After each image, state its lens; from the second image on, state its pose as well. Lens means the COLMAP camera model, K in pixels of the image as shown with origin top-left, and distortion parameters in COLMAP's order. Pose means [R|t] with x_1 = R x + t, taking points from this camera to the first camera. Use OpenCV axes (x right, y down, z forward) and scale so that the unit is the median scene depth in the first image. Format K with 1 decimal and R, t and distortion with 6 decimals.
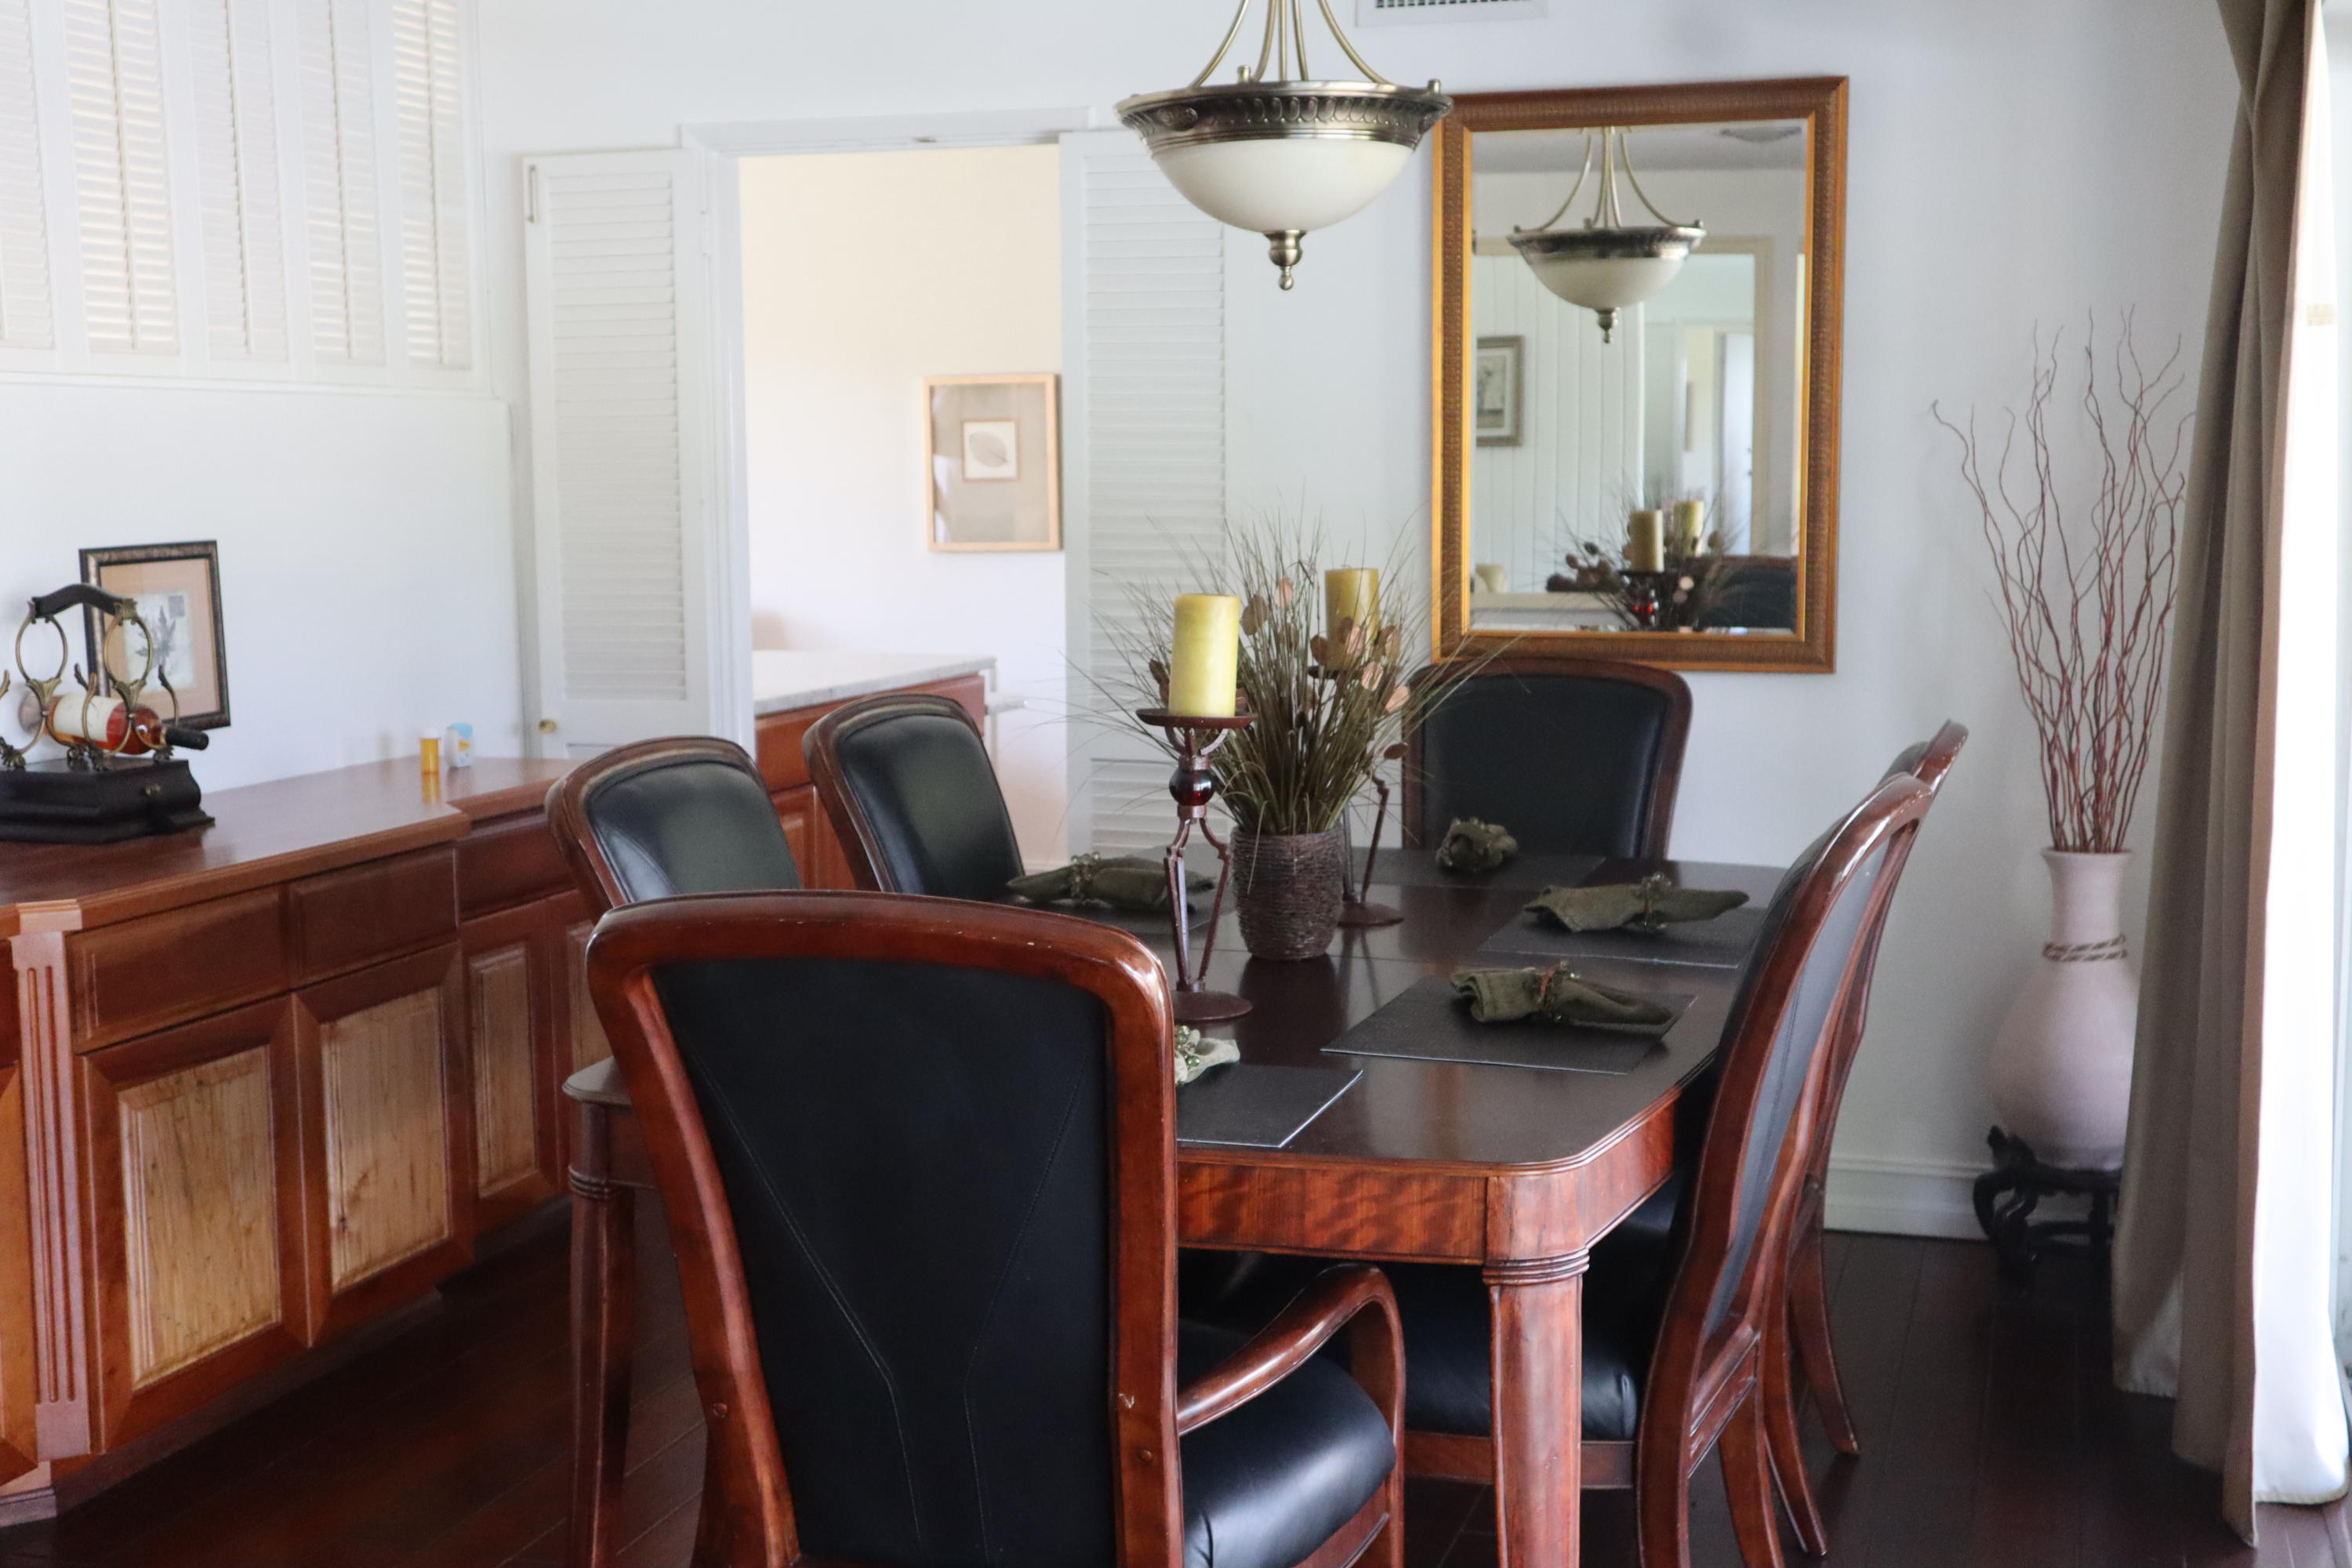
lens RADIAL K [[2755.5, 0, 1183.7], [0, 2755.5, 776.1], [0, 0, 1]] dist [0.026238, 0.000000]
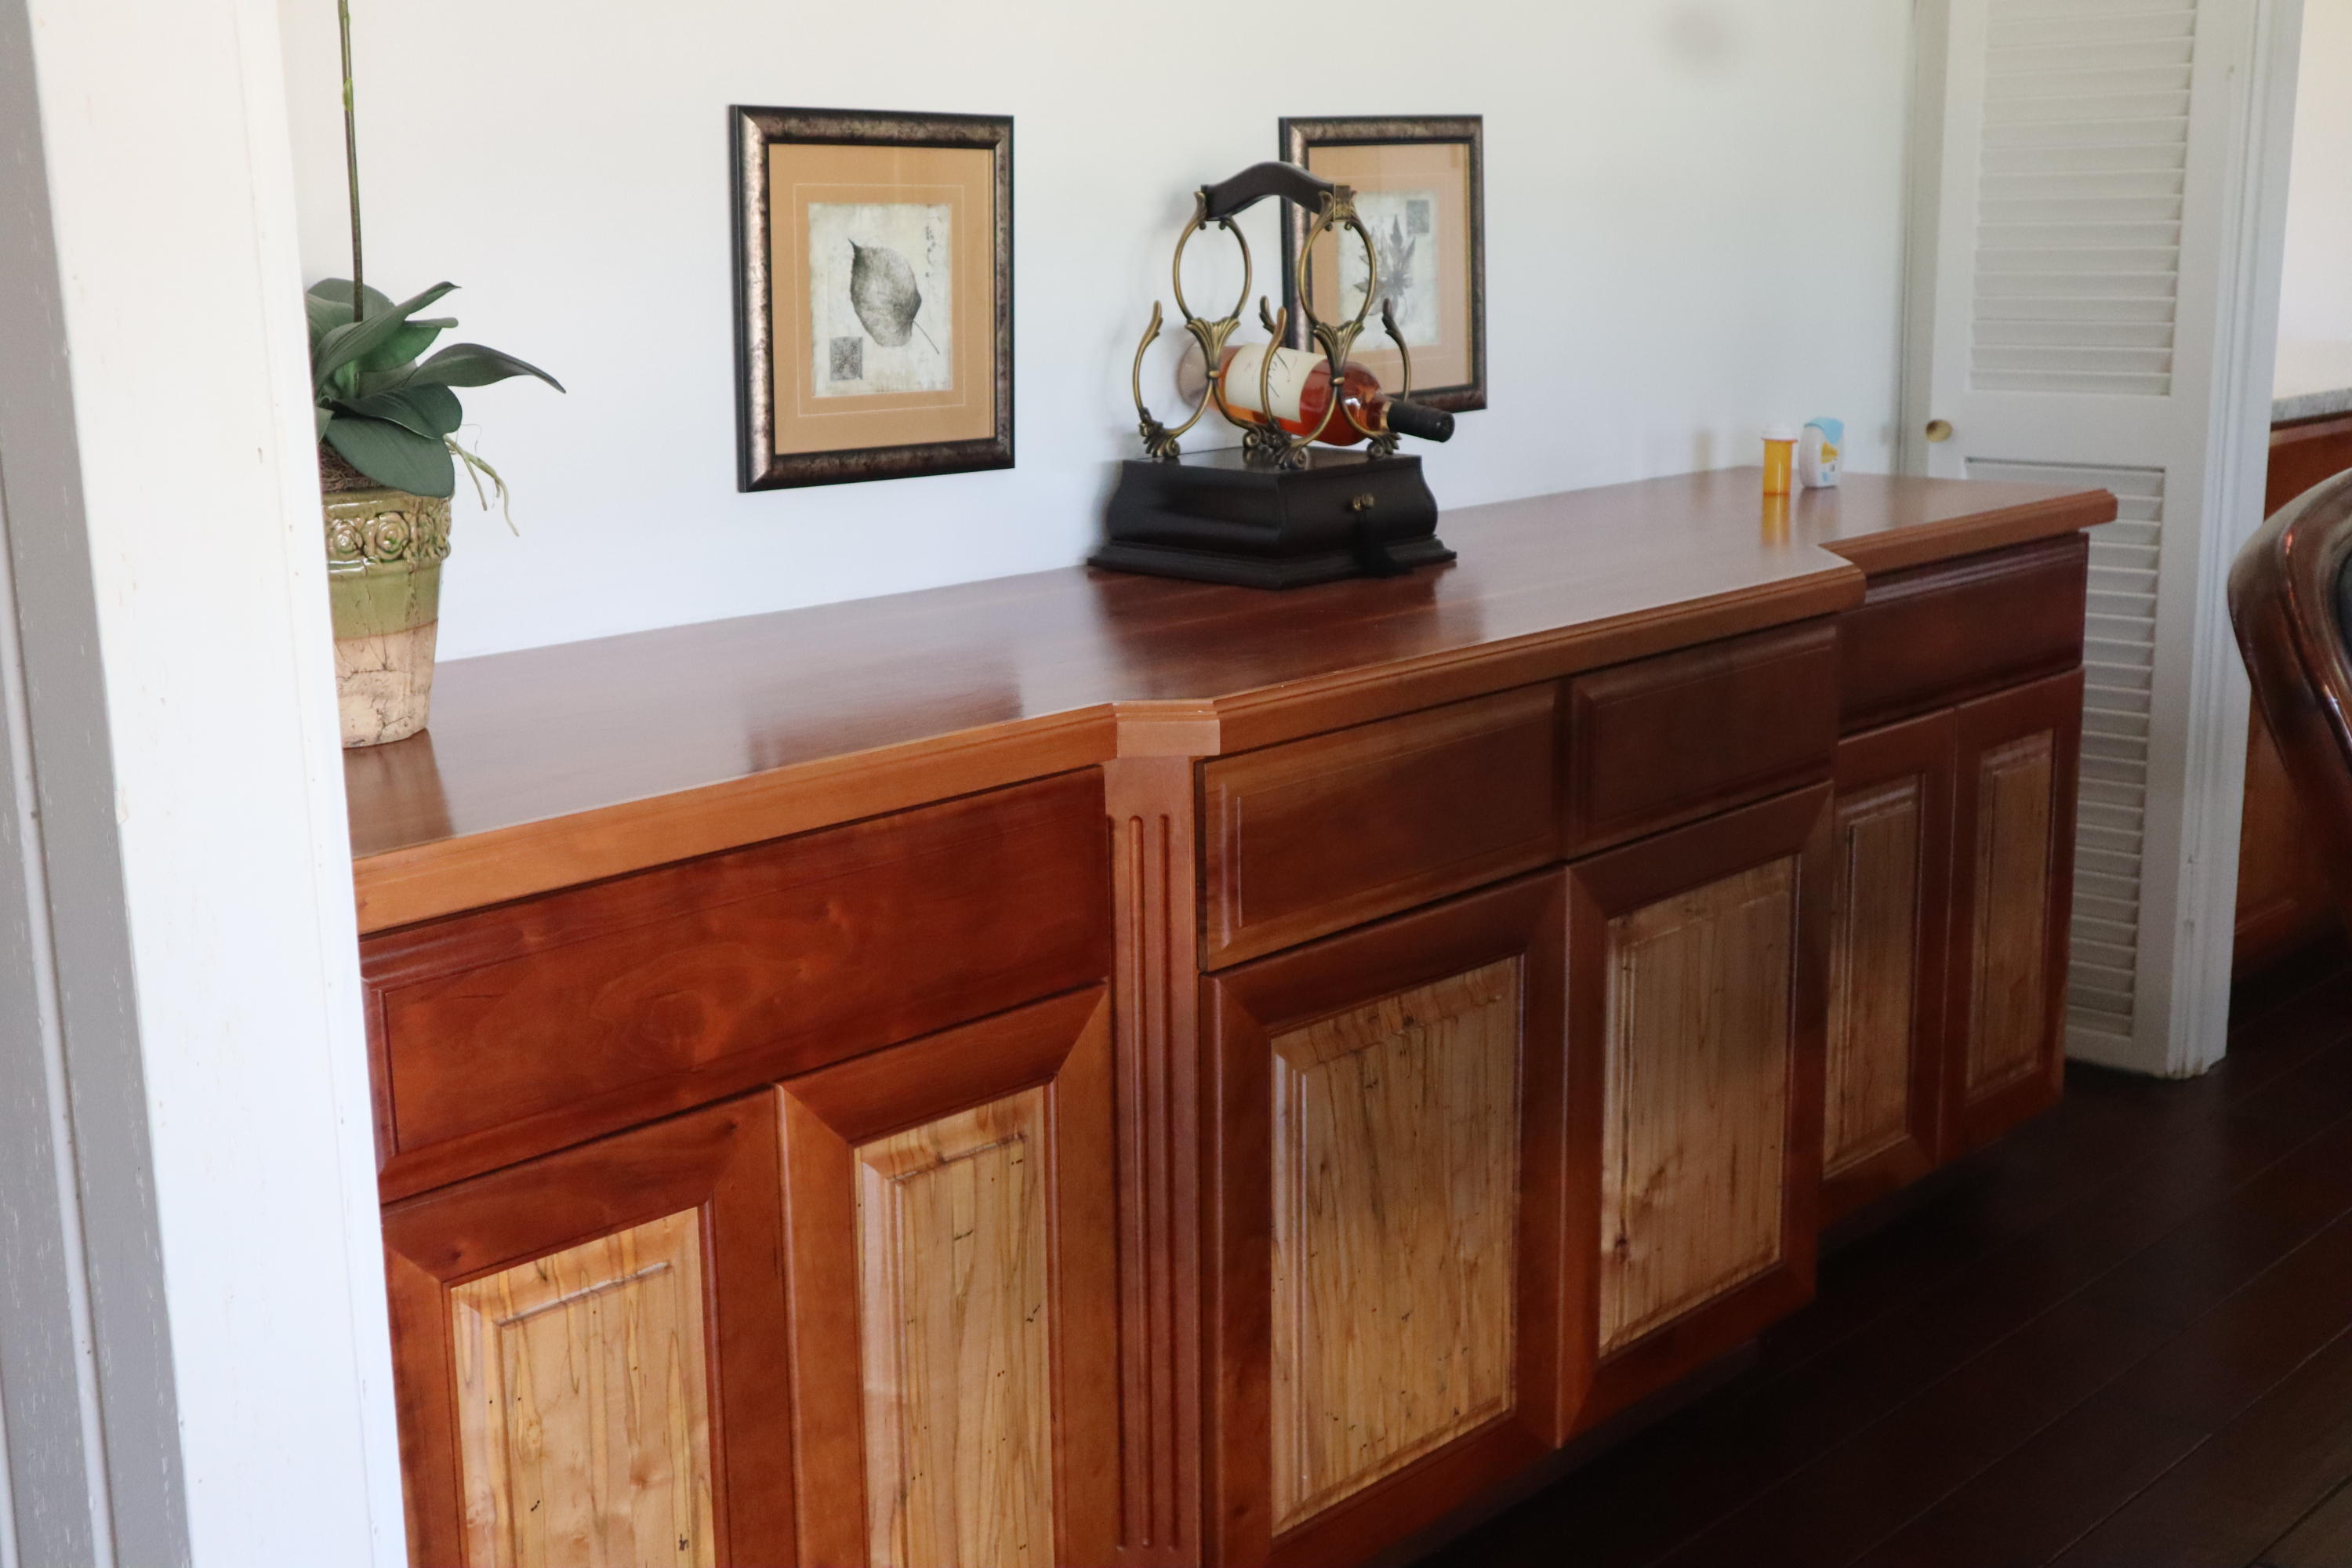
lens RADIAL K [[2755.5, 0, 1181.7], [0, 2755.5, 781.2], [0, 0, 1]] dist [0.026238, 0.000000]
pose [[0.906191, 0.087600, -0.413696, -0.150258], [-0.044944, 0.992719, 0.111757, -0.000493], [0.420474, -0.082680, 0.903530, 0.423450]]
